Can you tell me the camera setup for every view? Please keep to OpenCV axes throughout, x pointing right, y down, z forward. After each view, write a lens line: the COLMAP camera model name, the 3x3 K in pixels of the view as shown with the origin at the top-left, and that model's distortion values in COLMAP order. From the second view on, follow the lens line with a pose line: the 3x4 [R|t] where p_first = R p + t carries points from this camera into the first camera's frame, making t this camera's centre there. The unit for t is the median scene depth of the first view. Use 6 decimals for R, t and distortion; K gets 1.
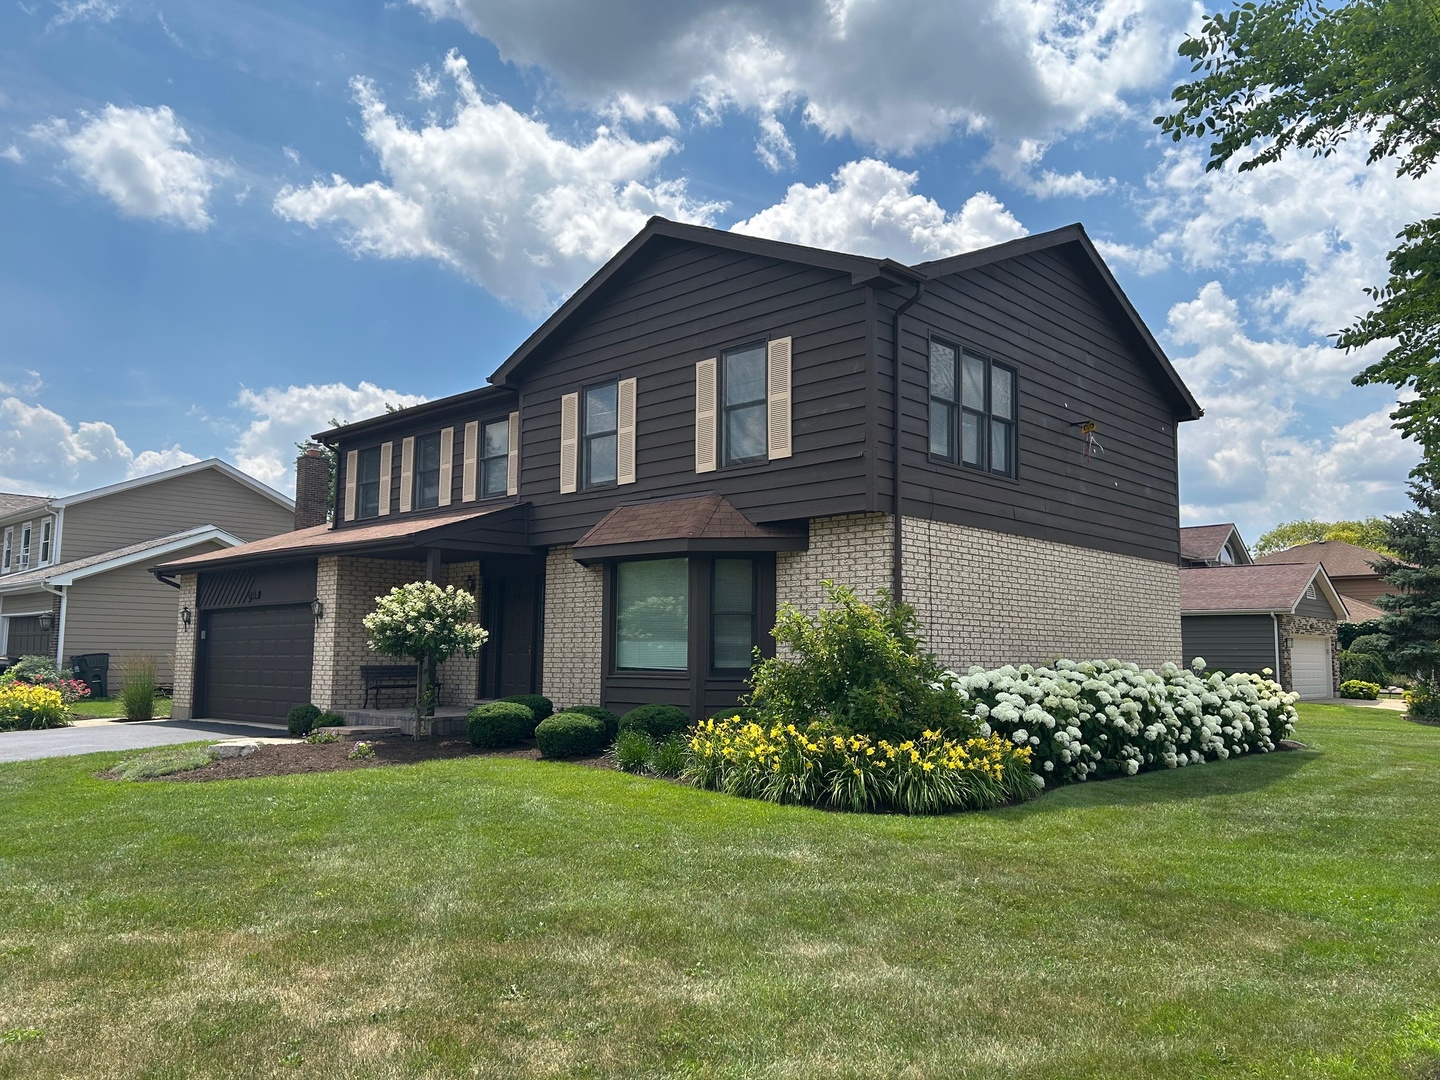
lens RADIAL K [[1086.5, 0, 720.0], [0, 1086.5, 540.0], [0, 0, 1]] dist [0.003390, -0.001683]
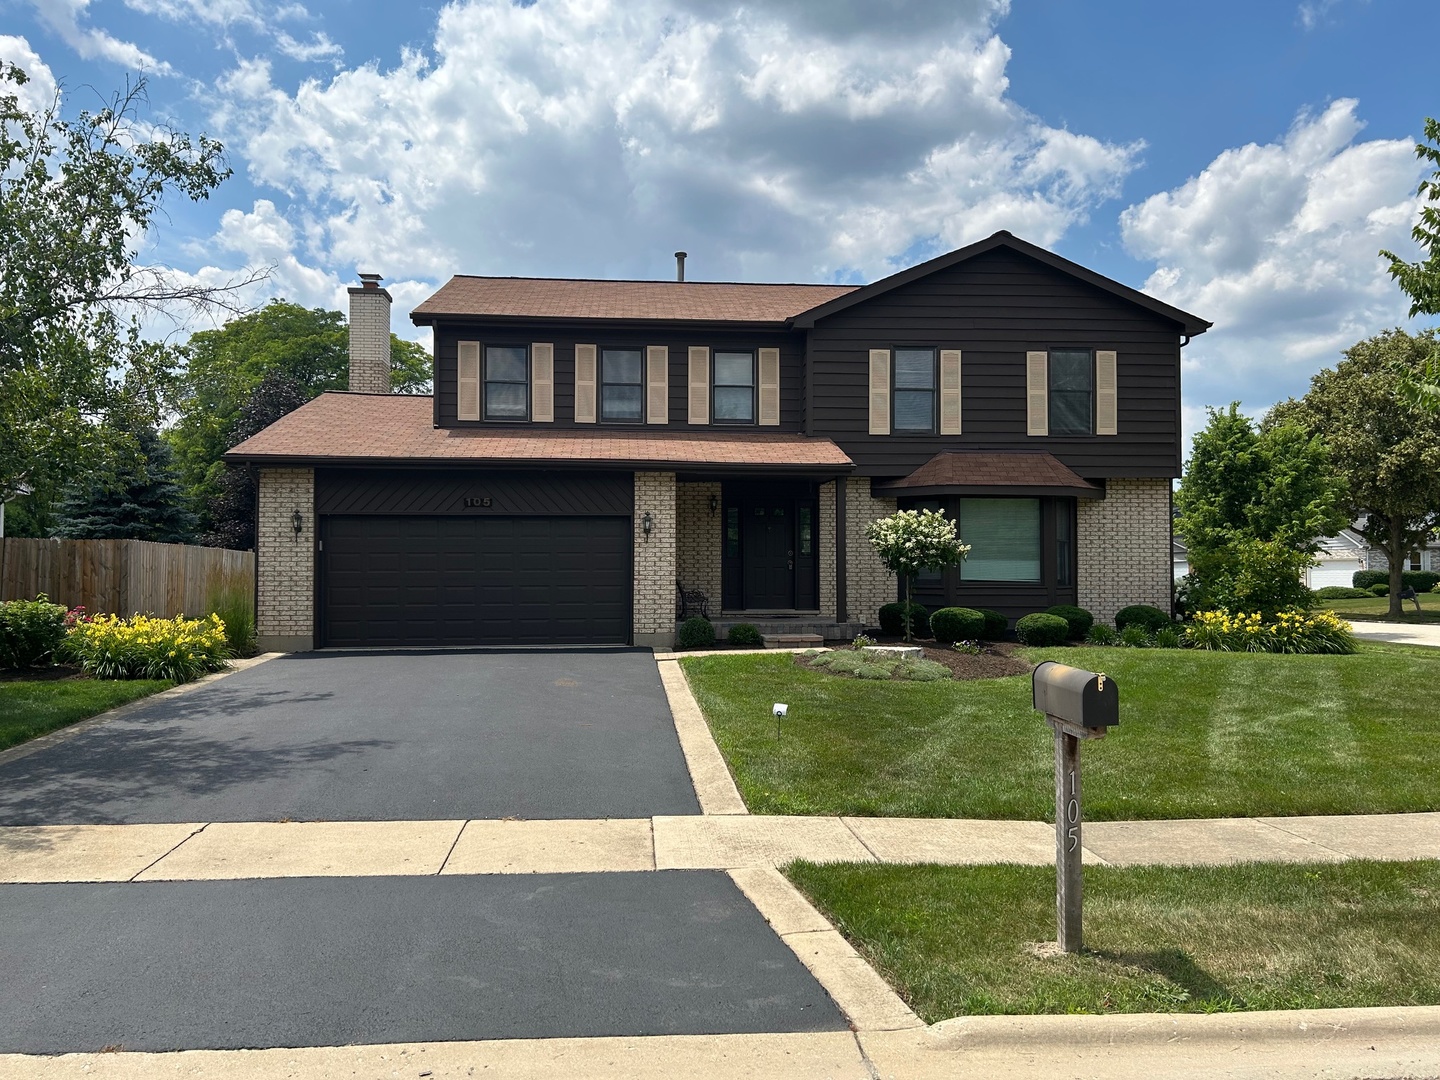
lens RADIAL K [[1086.5, 0, 720.0], [0, 1086.5, 540.0], [0, 0, 1]] dist [0.003390, -0.001683]
pose [[0.673833, 0.020523, 0.738599, -1.240192], [-0.075261, 0.996321, 0.040978, 0.040153], [-0.735041, -0.083200, 0.672899, 0.357870]]
